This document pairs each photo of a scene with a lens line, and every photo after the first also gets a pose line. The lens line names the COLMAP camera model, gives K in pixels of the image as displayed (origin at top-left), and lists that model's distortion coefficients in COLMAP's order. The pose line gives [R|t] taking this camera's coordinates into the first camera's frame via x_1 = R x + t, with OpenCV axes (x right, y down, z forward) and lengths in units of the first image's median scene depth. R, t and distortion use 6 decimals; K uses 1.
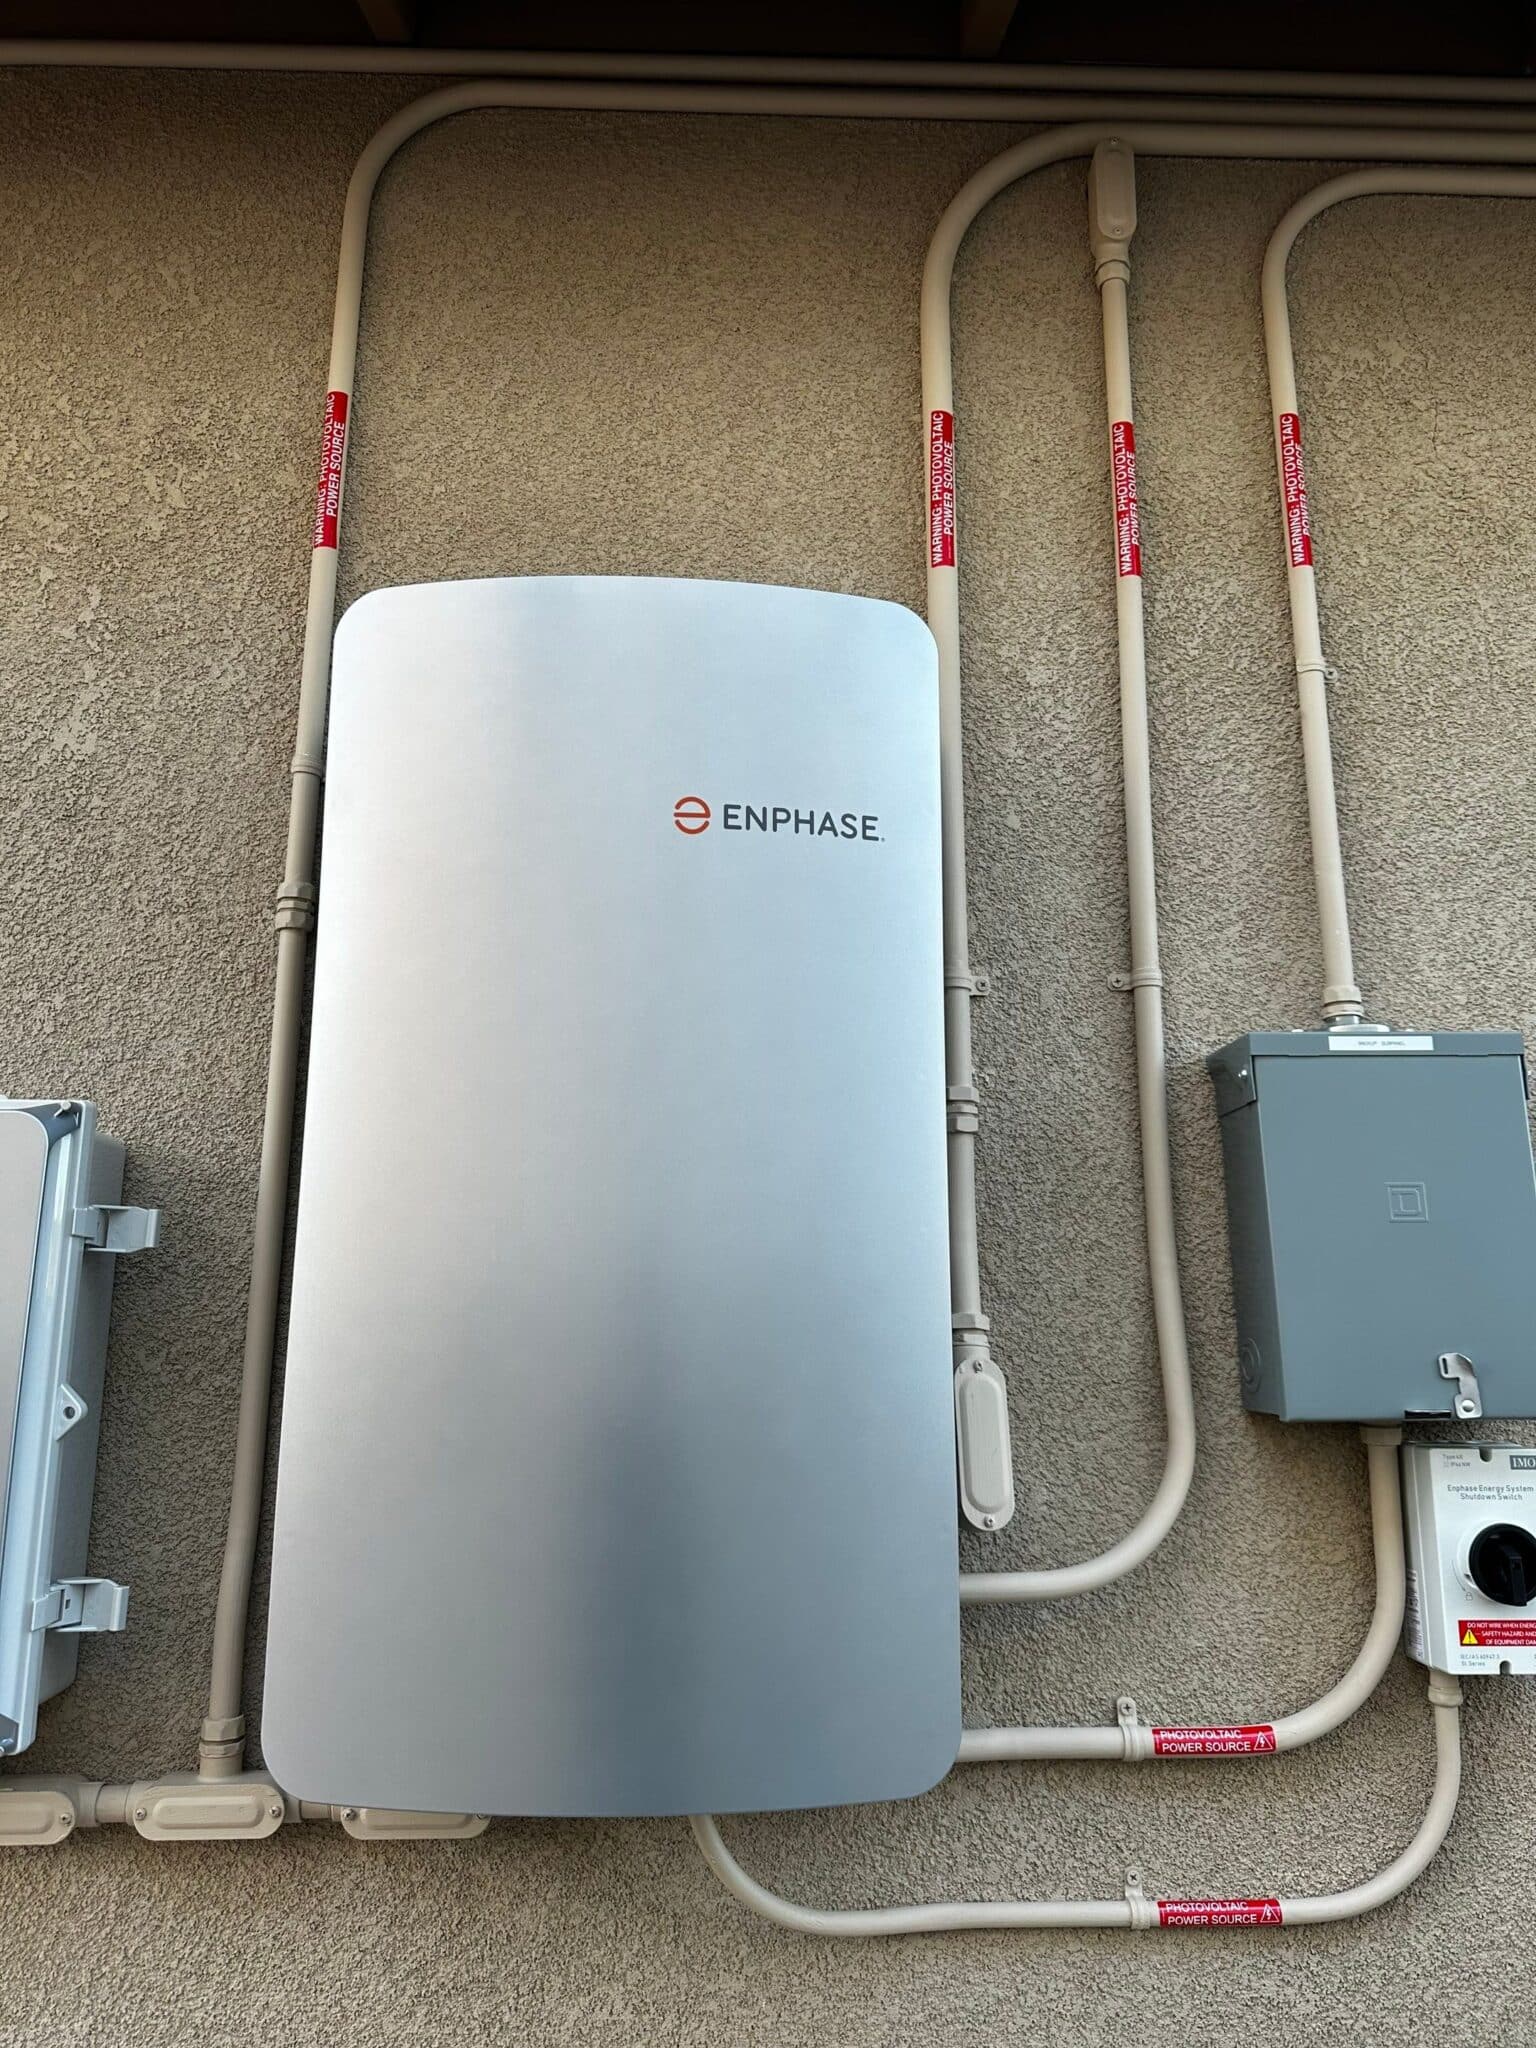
lens RADIAL K [[824.1, 0, 721.2], [0, 824.1, 1105.3], [0, 0, 1]] dist [0.007143, -0.002412]
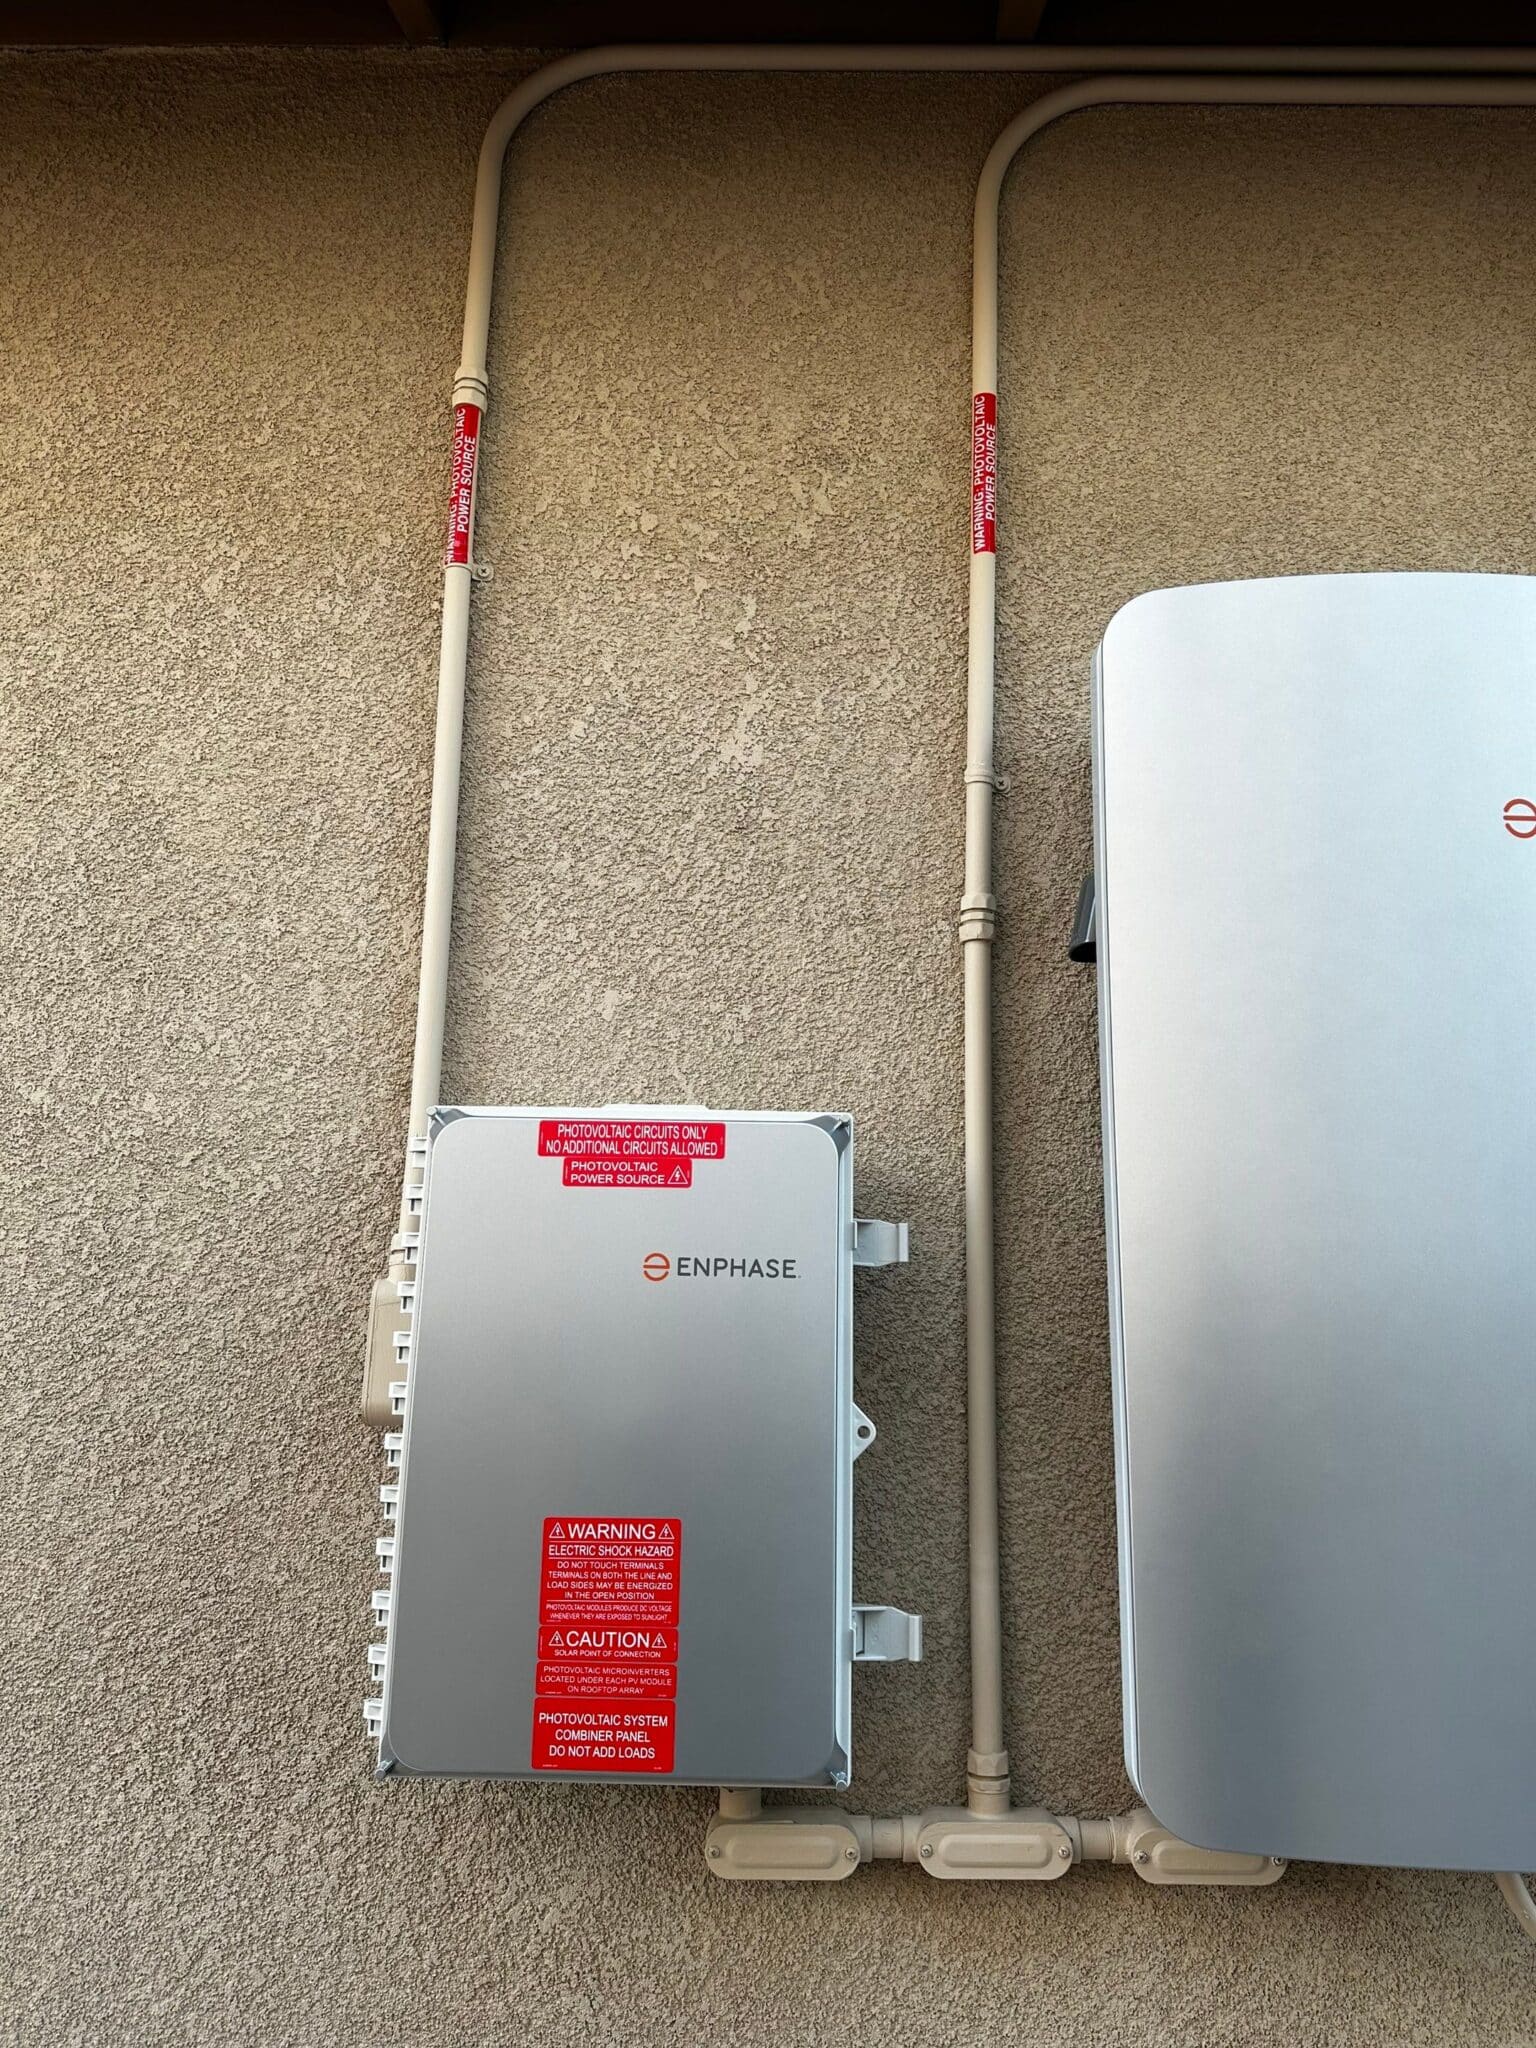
lens RADIAL K [[824.1, 0, 847.2], [0, 824.1, 1118.3], [0, 0, 1]] dist [0.007143, -0.002412]
pose [[0.999726, 0.005766, -0.022706, -0.612673], [-0.005879, 0.999971, -0.004924, 0.003821], [0.022677, 0.005056, 0.999730, 0.020135]]
